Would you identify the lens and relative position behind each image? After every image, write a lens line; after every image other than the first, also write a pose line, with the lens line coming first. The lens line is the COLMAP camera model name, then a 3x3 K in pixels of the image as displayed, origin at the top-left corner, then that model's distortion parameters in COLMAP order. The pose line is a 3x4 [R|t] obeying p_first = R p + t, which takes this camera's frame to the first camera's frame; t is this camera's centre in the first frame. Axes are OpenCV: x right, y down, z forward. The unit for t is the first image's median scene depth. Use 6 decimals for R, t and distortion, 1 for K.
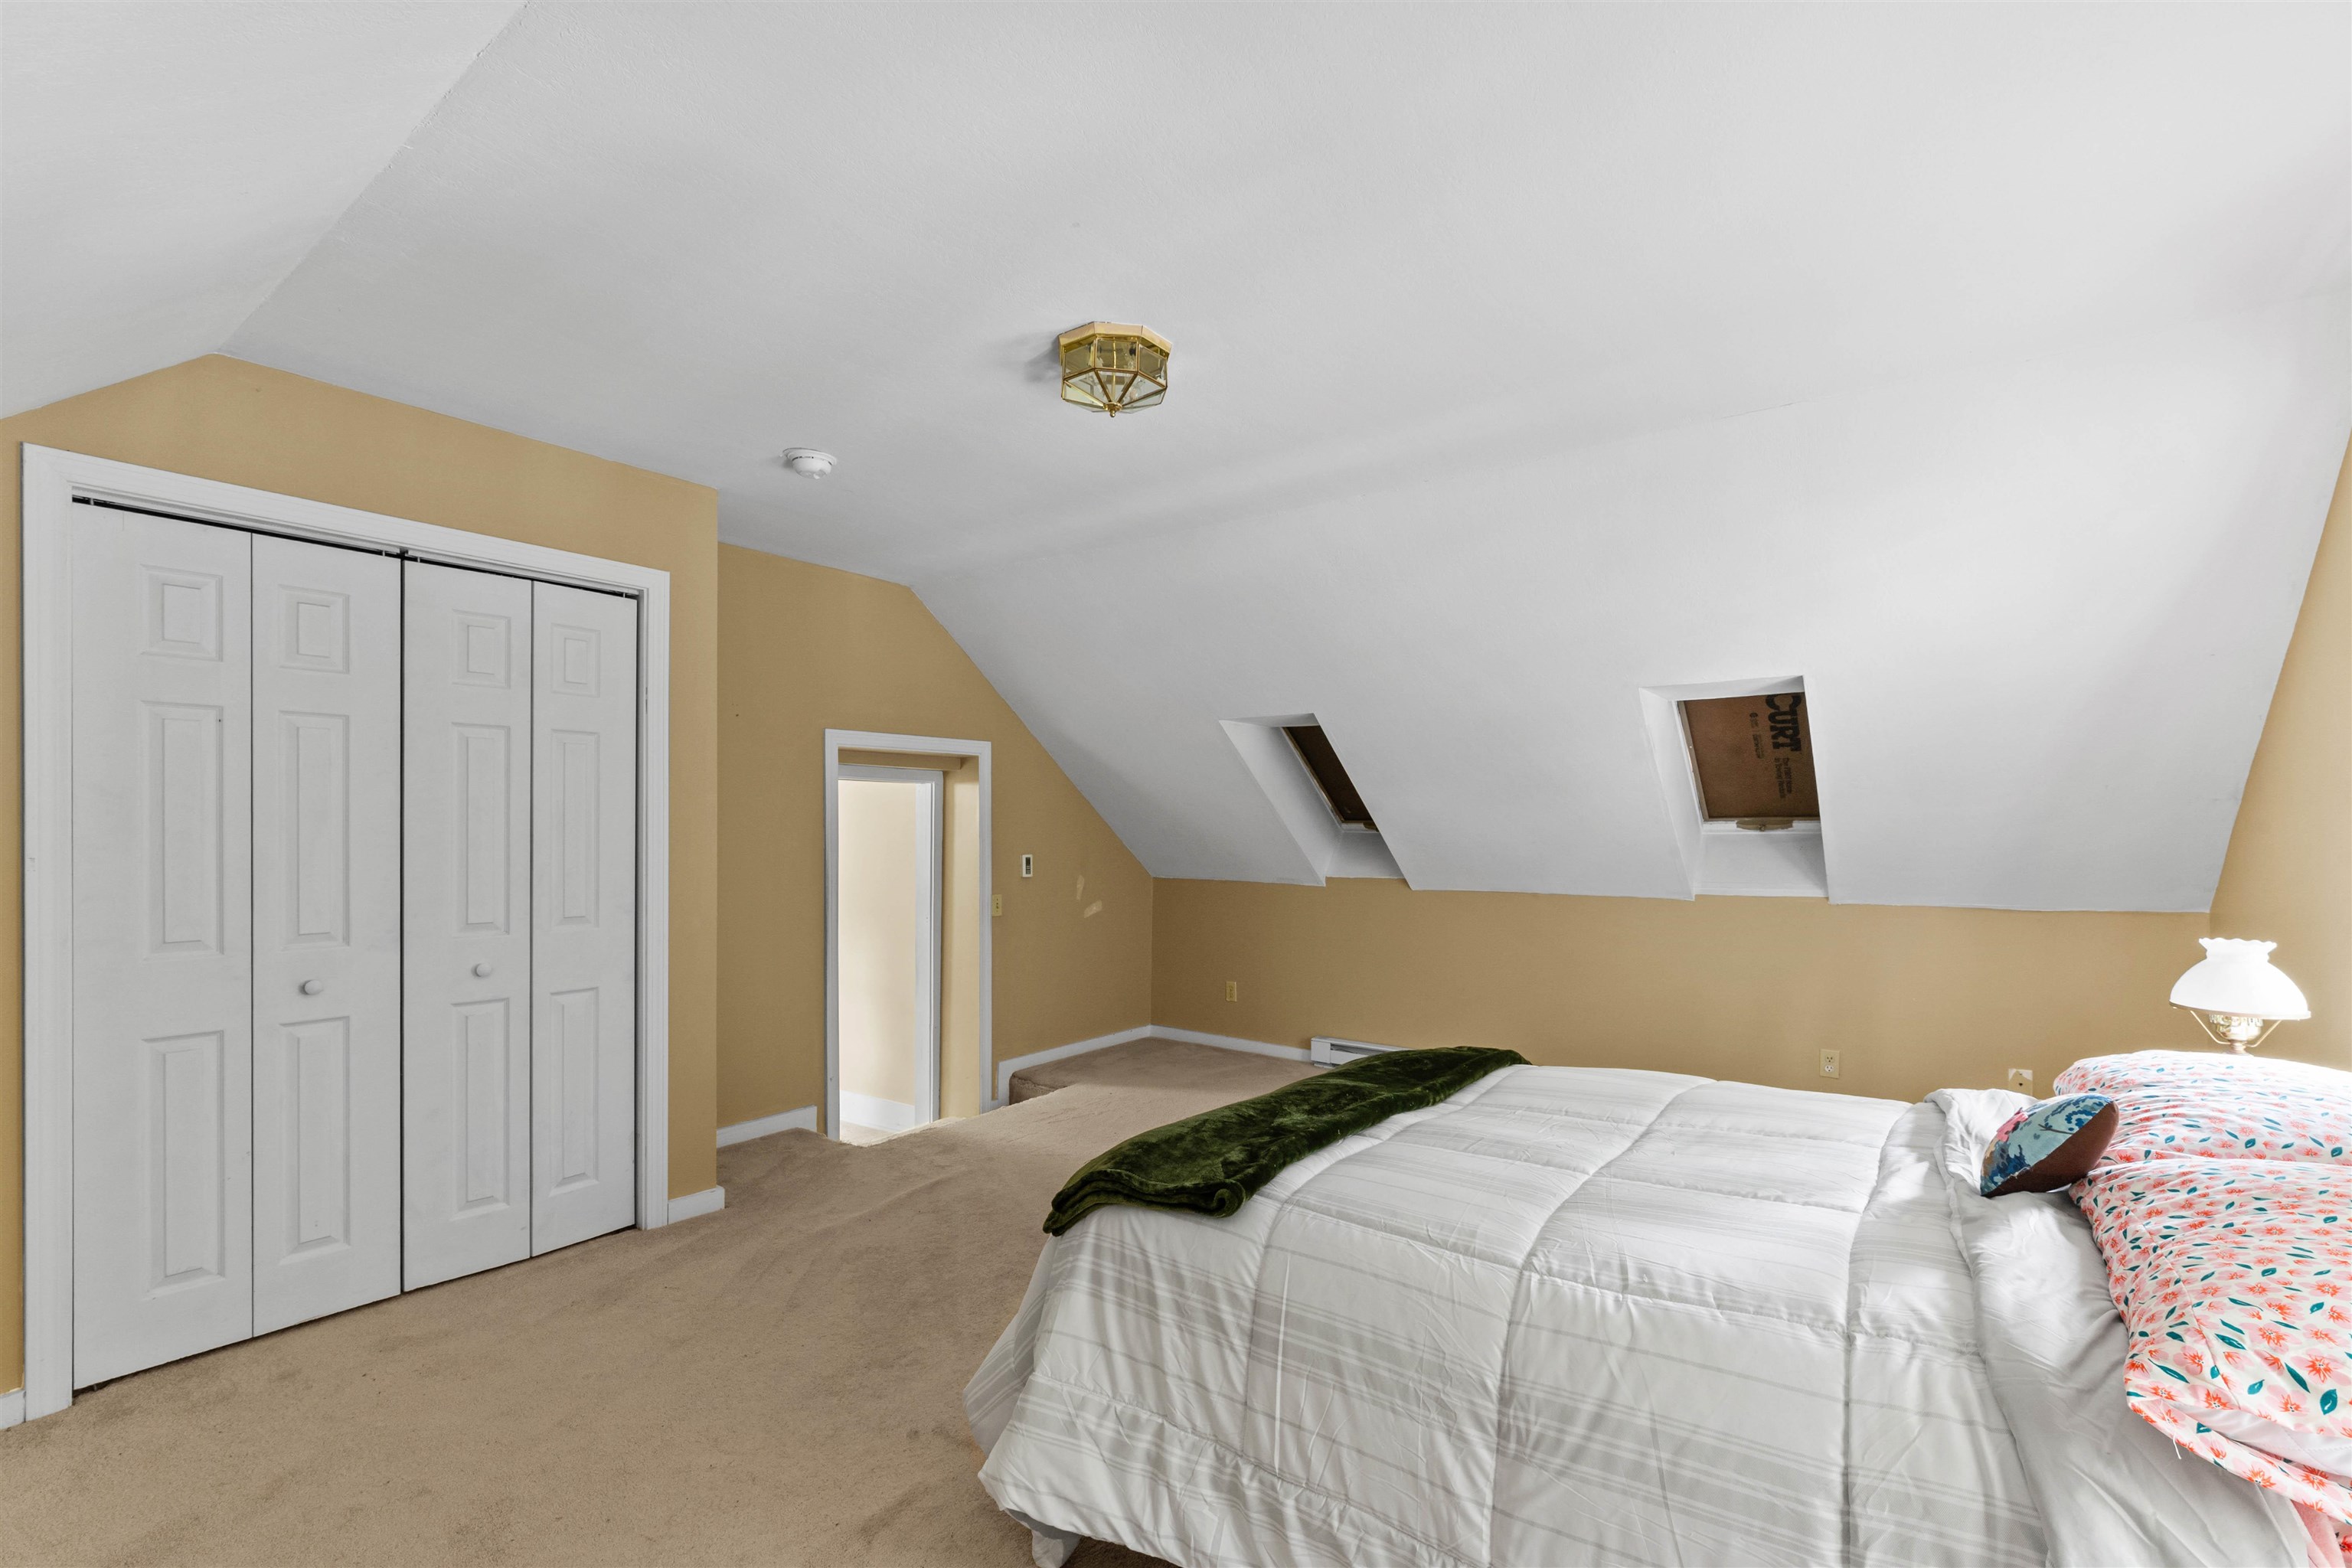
lens RADIAL K [[994.9, 0, 1178.8], [0, 994.9, 852.5], [0, 0, 1]] dist [0.001055, 0.000035]
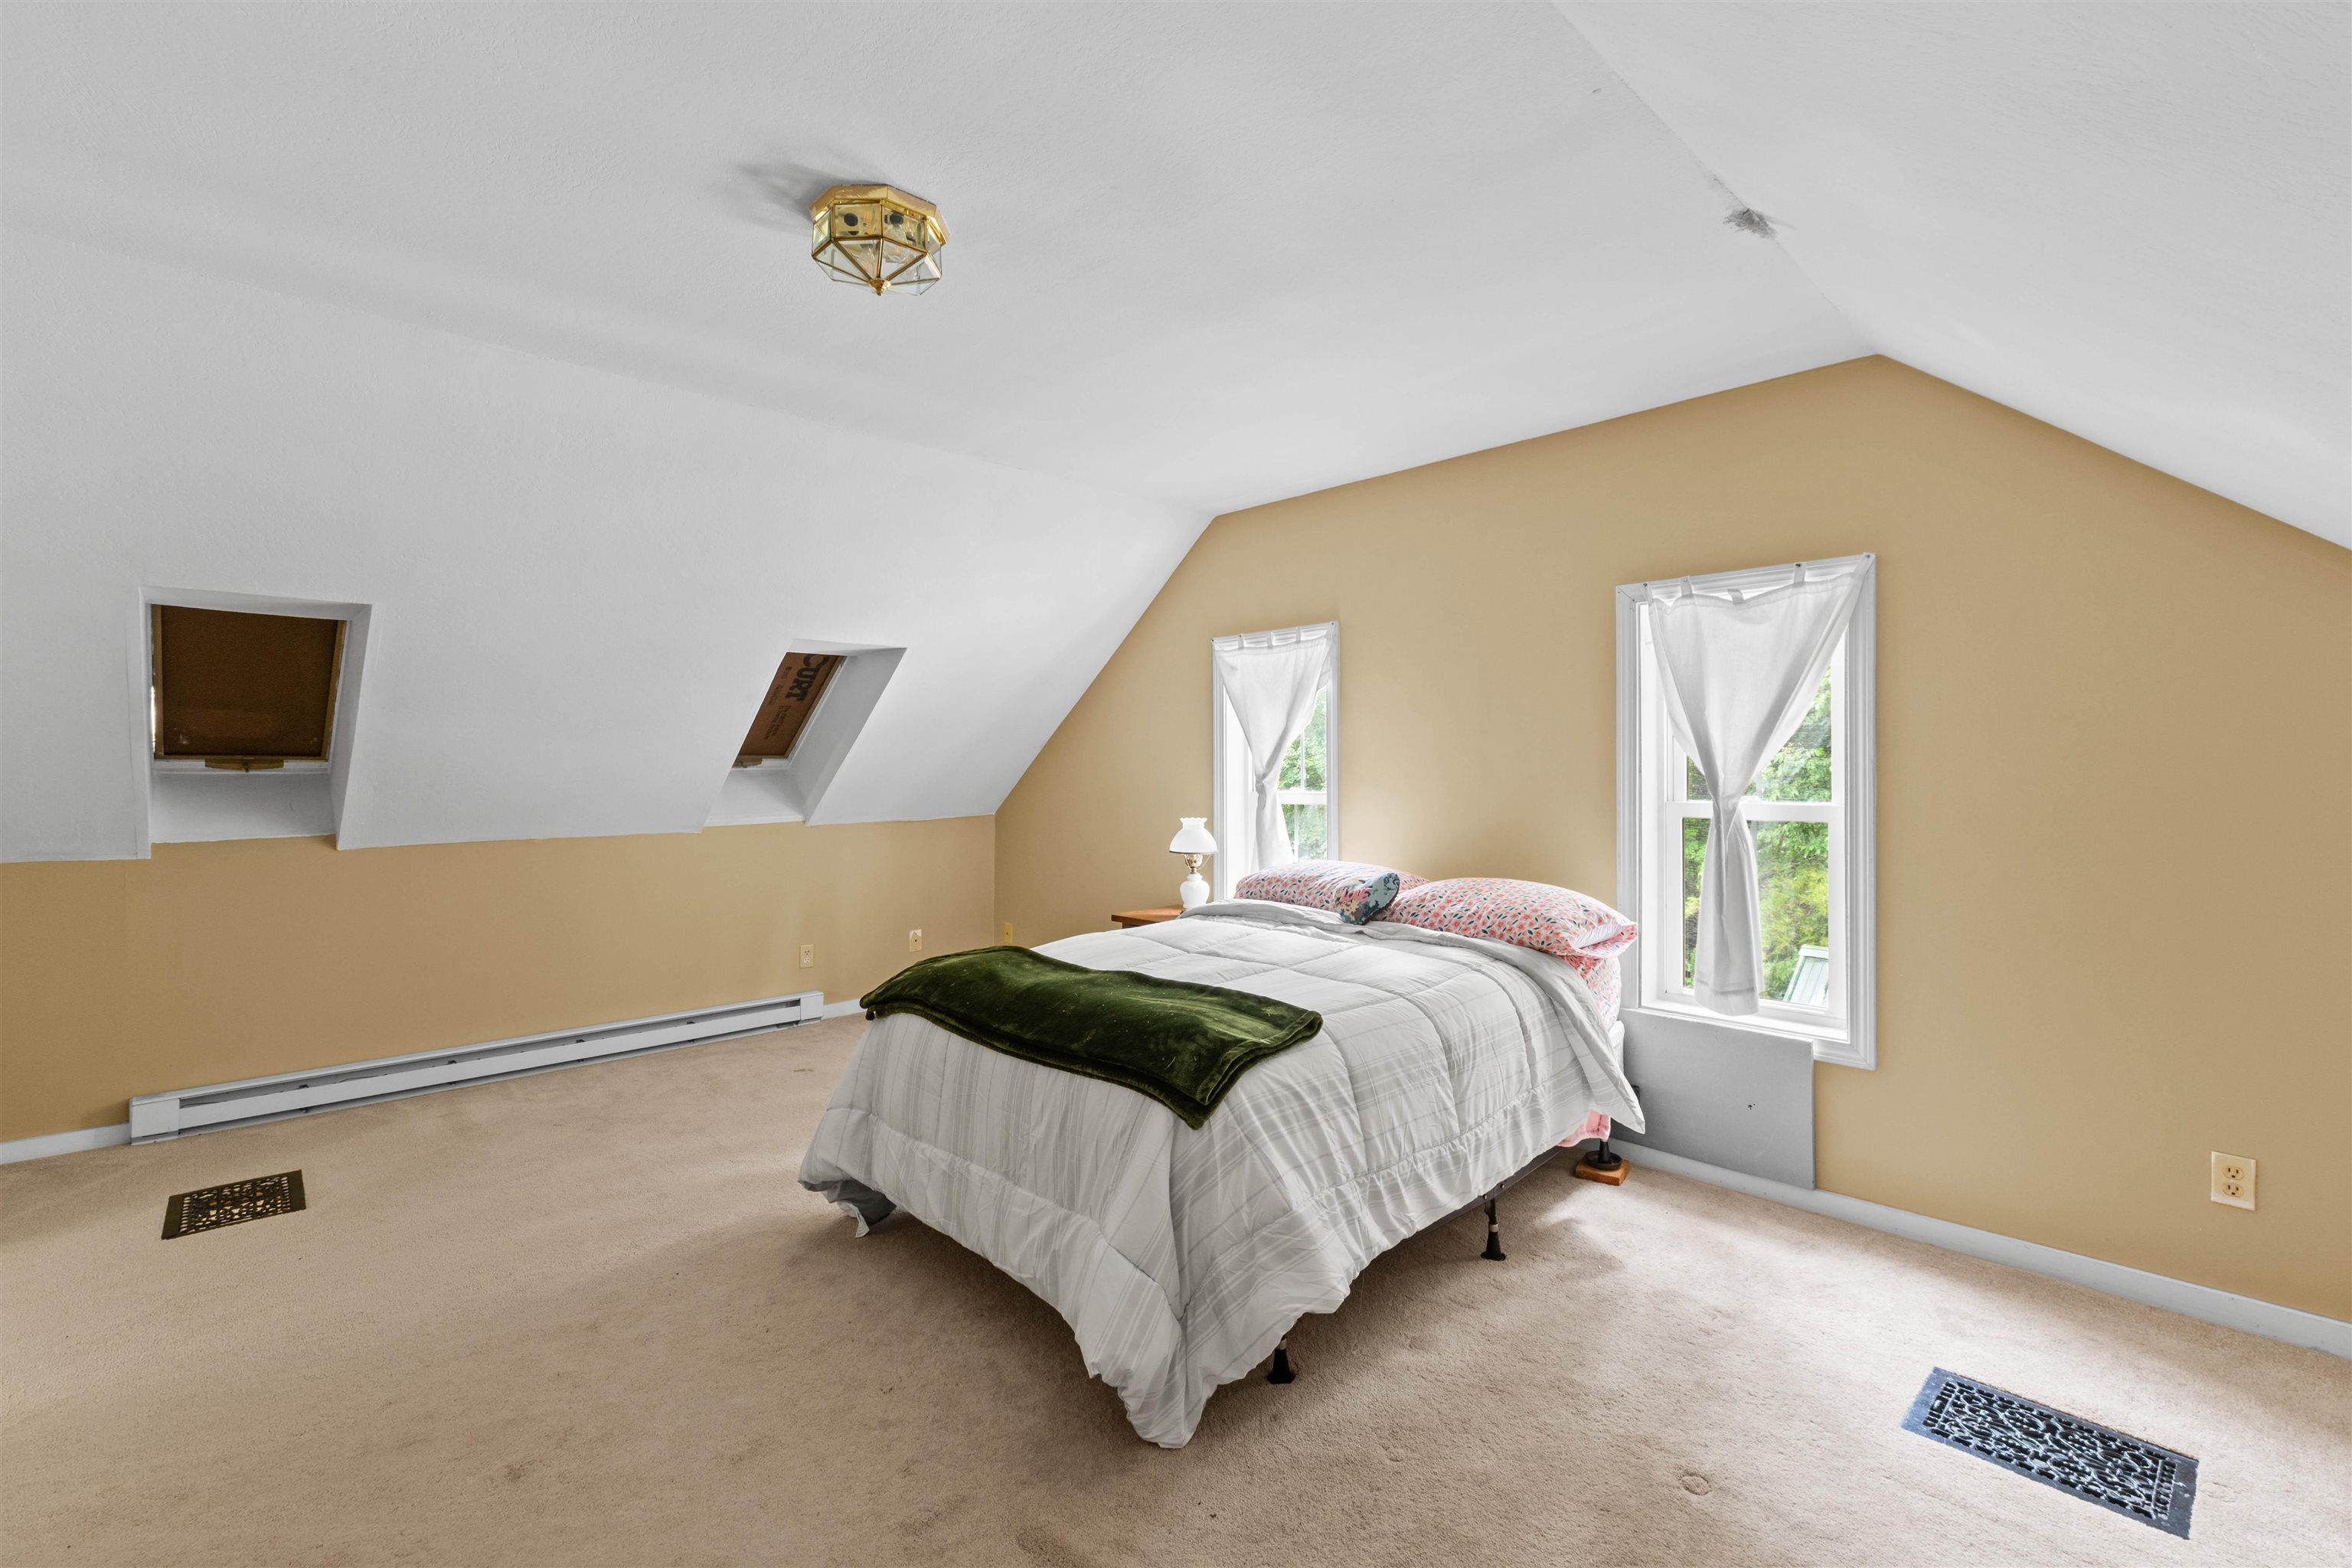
lens RADIAL K [[1001.0, 0, 1170.7], [0, 1001.0, 780.2], [0, 0, 1]] dist [0.003775, 0.000122]
pose [[0.205419, -0.016741, 0.978531, -0.510563], [0.028652, 0.999528, 0.011086, -0.006576], [-0.978255, 0.025760, 0.205802, 0.332399]]
